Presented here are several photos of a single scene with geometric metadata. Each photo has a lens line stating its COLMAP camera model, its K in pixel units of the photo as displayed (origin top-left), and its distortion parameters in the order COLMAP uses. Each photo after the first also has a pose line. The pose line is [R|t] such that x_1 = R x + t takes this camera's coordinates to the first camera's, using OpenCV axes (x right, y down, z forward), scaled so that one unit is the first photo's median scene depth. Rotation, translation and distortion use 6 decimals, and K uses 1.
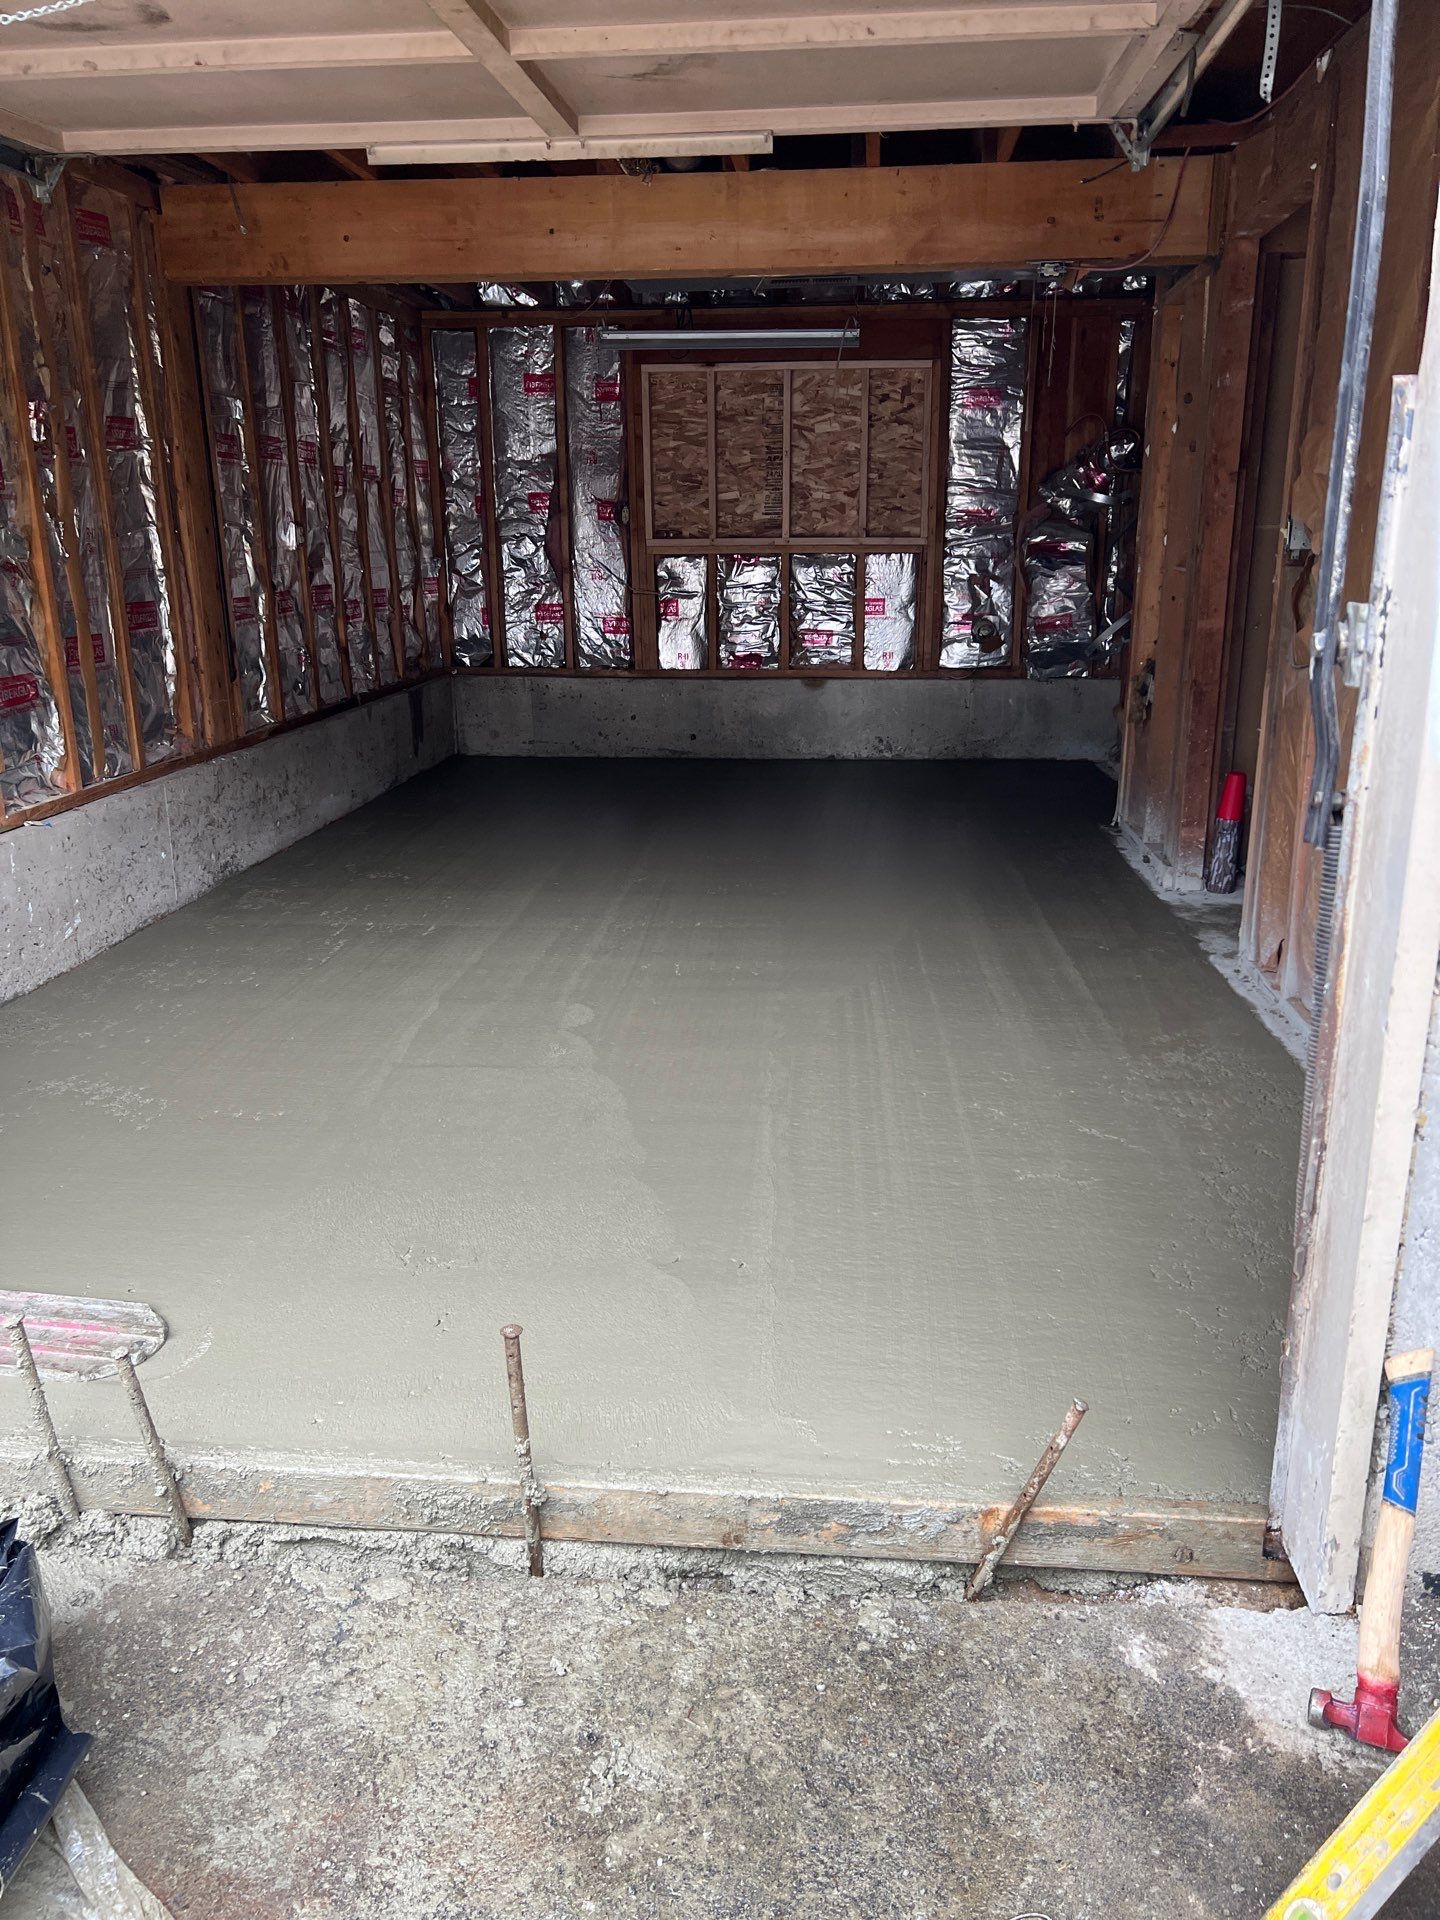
lens RADIAL K [[1440.7, 0, 720.0], [0, 1440.7, 960.0], [0, 0, 1]] dist [0.060043, -0.123338]
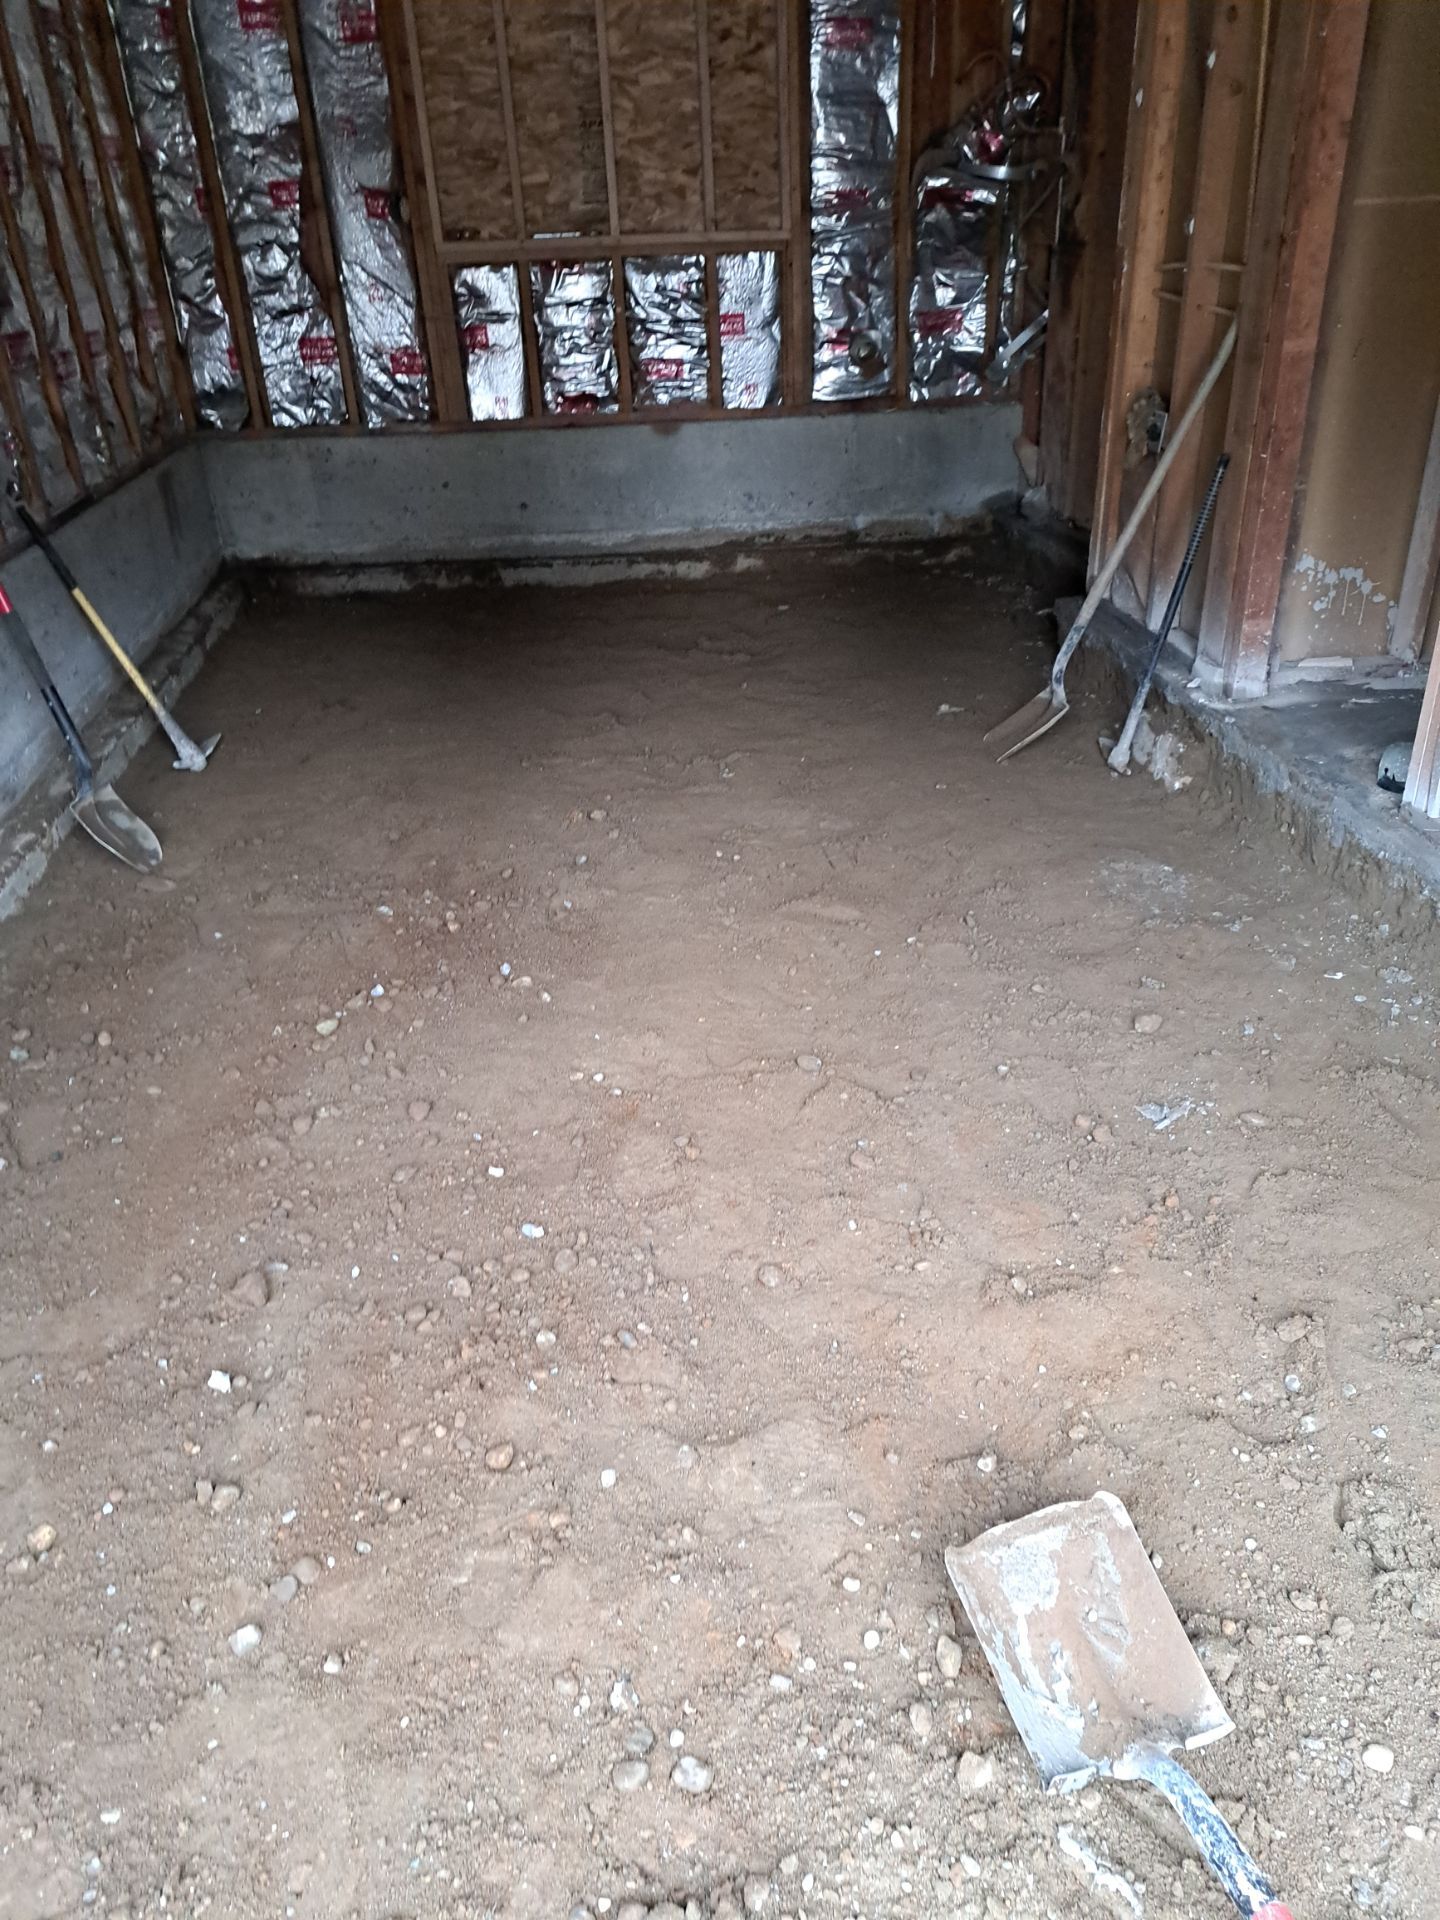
lens RADIAL K [[1388.1, 0, 740.5], [0, 1388.1, 989.4], [0, 0, 1]] dist [0.033312, -0.024203]
pose [[0.977645, -0.125311, 0.168842, -0.068552], [0.086288, 0.971380, 0.221304, -0.054926], [-0.191741, -0.201787, 0.960478, 0.169879]]
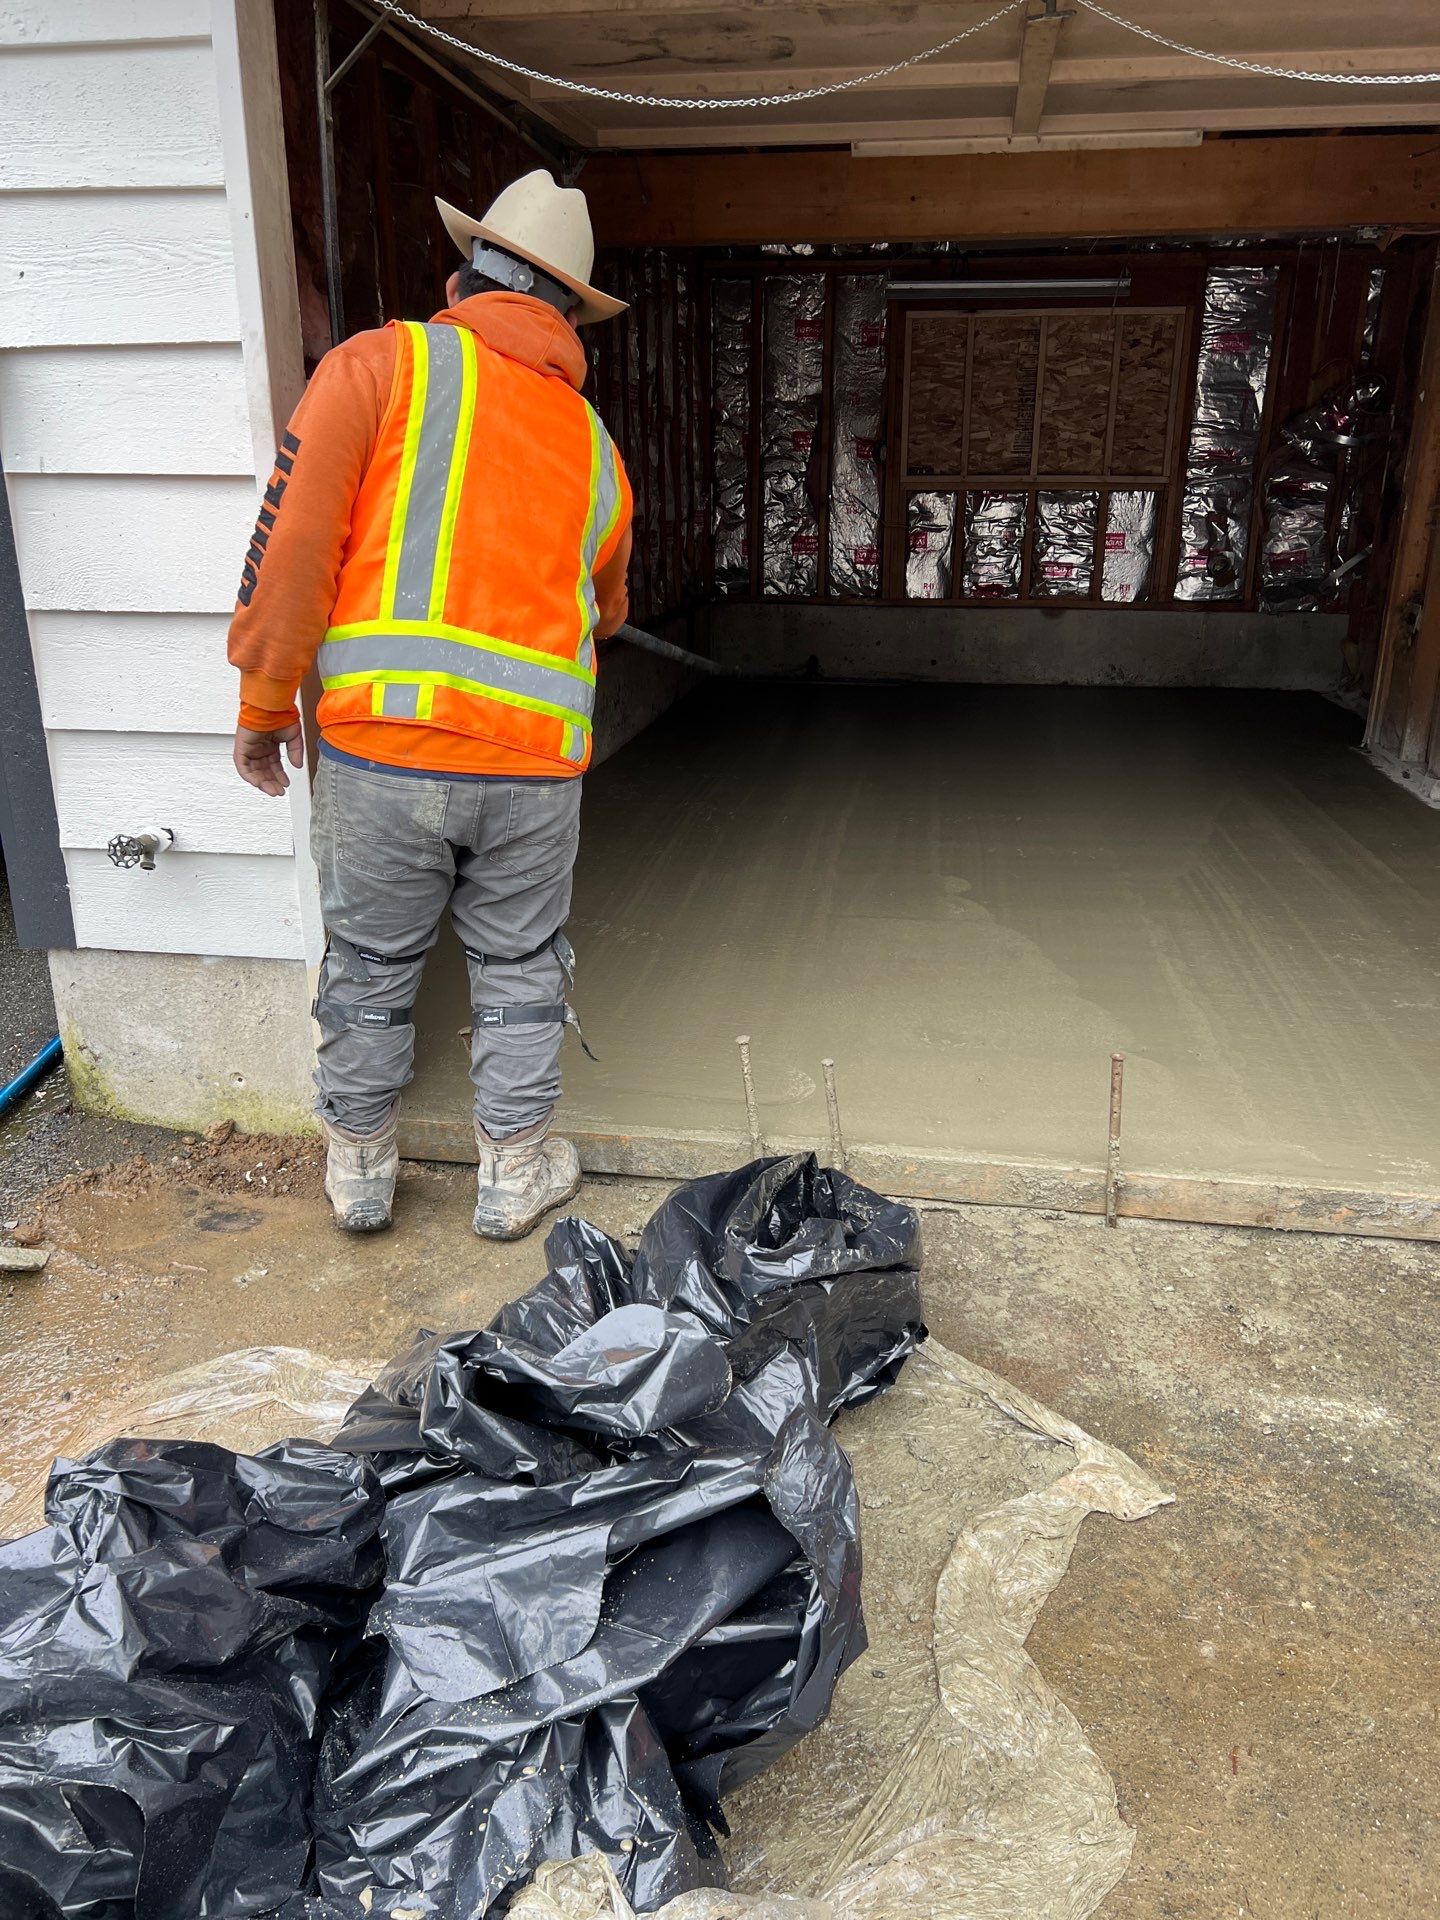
lens RADIAL K [[1441.6, 0, 720.0], [0, 1441.6, 960.0], [0, 0, 1]] dist [0.022215, -0.008564]
pose [[0.997294, 0.031727, -0.066313, -0.103368], [-0.029022, 0.998722, 0.041373, 0.028133], [0.067541, -0.039336, 0.996941, -0.094617]]
